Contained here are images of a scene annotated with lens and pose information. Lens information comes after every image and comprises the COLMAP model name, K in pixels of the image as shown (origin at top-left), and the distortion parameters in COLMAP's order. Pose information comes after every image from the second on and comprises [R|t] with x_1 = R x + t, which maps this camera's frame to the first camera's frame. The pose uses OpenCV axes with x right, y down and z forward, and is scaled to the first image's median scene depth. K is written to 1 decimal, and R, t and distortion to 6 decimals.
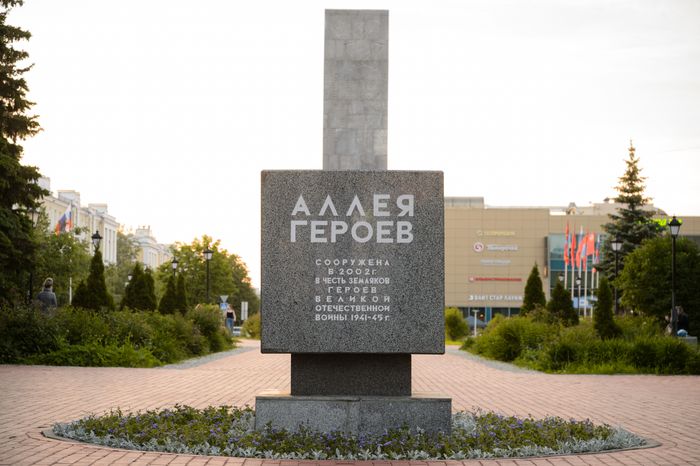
lens RADIAL K [[1614.8, 0, 350.0], [0, 1614.8, 233.0], [0, 0, 1]] dist [0.017979, 0.036275]
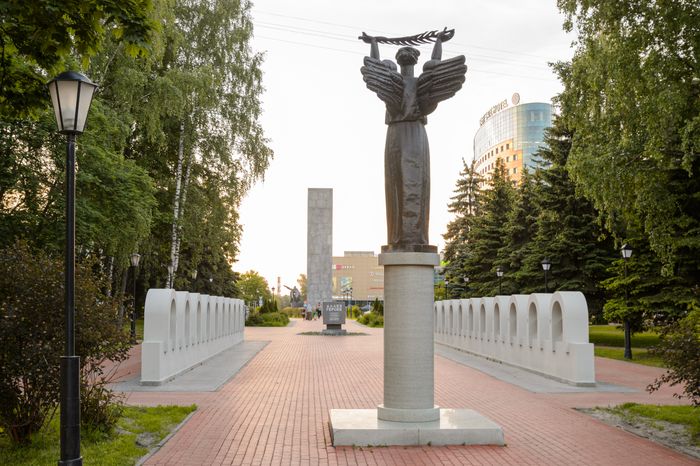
lens RADIAL K [[851.9, 0, 350.0], [0, 851.9, 233.0], [0, 0, 1]] dist [-0.003207, -0.000535]
pose [[0.998871, -0.005744, 0.047160, -0.012989], [0.007047, 0.999597, -0.027495, -0.029218], [-0.046983, 0.027797, 0.998509, -0.362448]]
